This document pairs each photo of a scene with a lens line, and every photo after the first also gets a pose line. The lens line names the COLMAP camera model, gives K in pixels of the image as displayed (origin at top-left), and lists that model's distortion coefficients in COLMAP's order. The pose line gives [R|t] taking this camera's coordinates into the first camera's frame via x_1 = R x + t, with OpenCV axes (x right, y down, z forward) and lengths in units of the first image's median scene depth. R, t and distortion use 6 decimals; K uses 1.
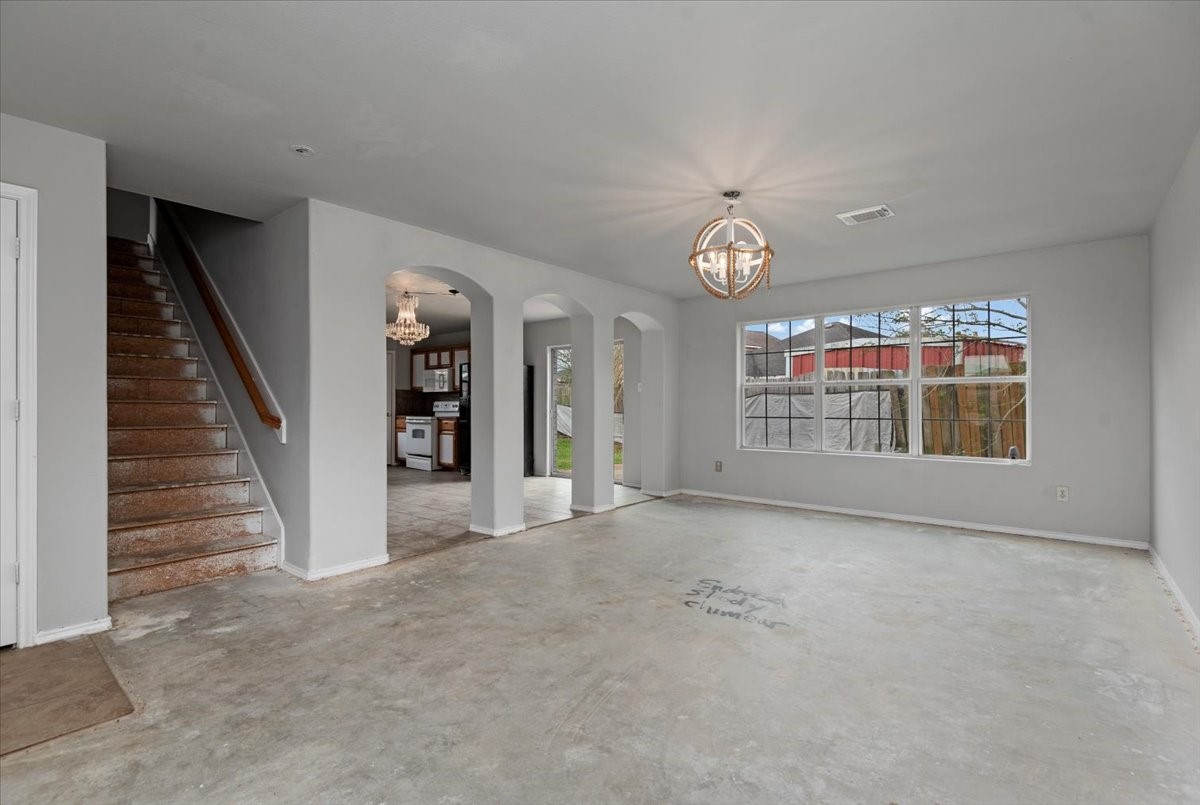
lens RADIAL K [[545.1, 0, 601.4], [0, 545.1, 401.6], [0, 0, 1]] dist [0.008167, -0.005088]
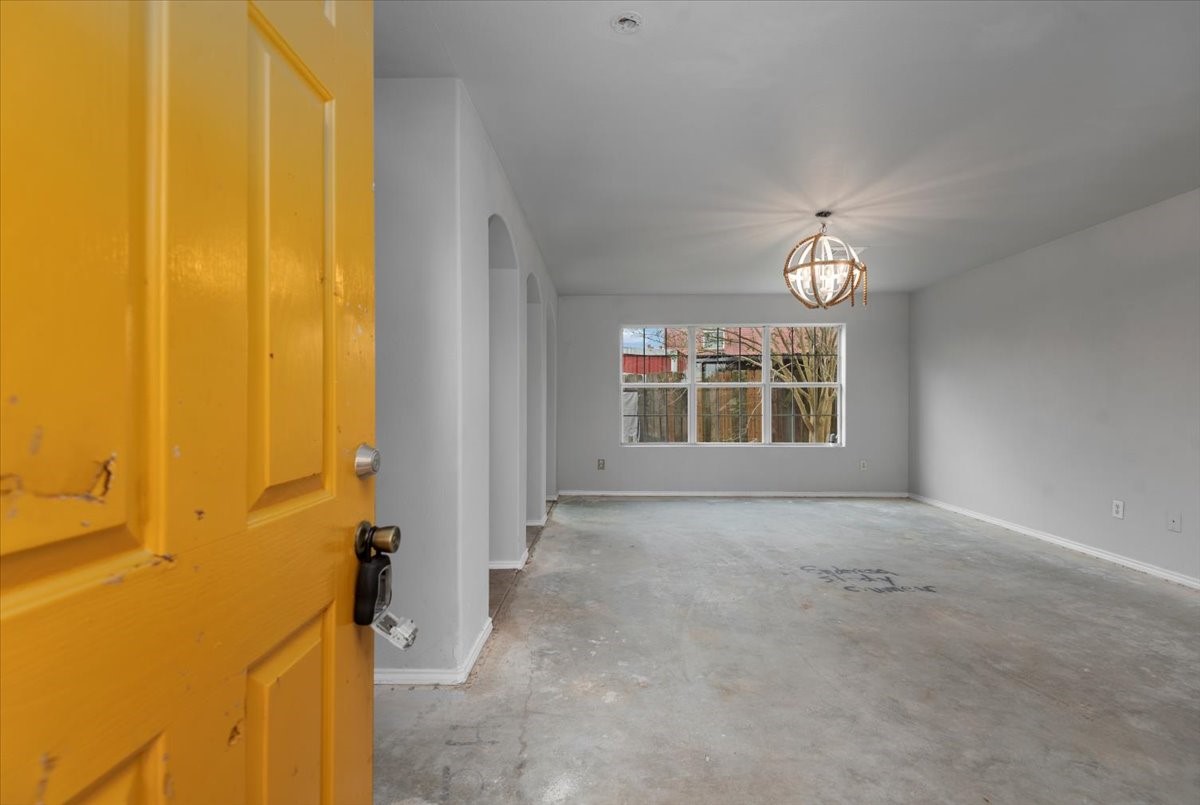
lens RADIAL K [[545.1, 0, 585.6], [0, 545.1, 402.0], [0, 0, 1]] dist [0.008167, -0.005088]
pose [[0.794672, -0.002078, 0.607035, -0.863479], [-0.001023, 0.999988, 0.004762, -0.004180], [-0.607038, -0.004405, 0.794661, 0.435472]]
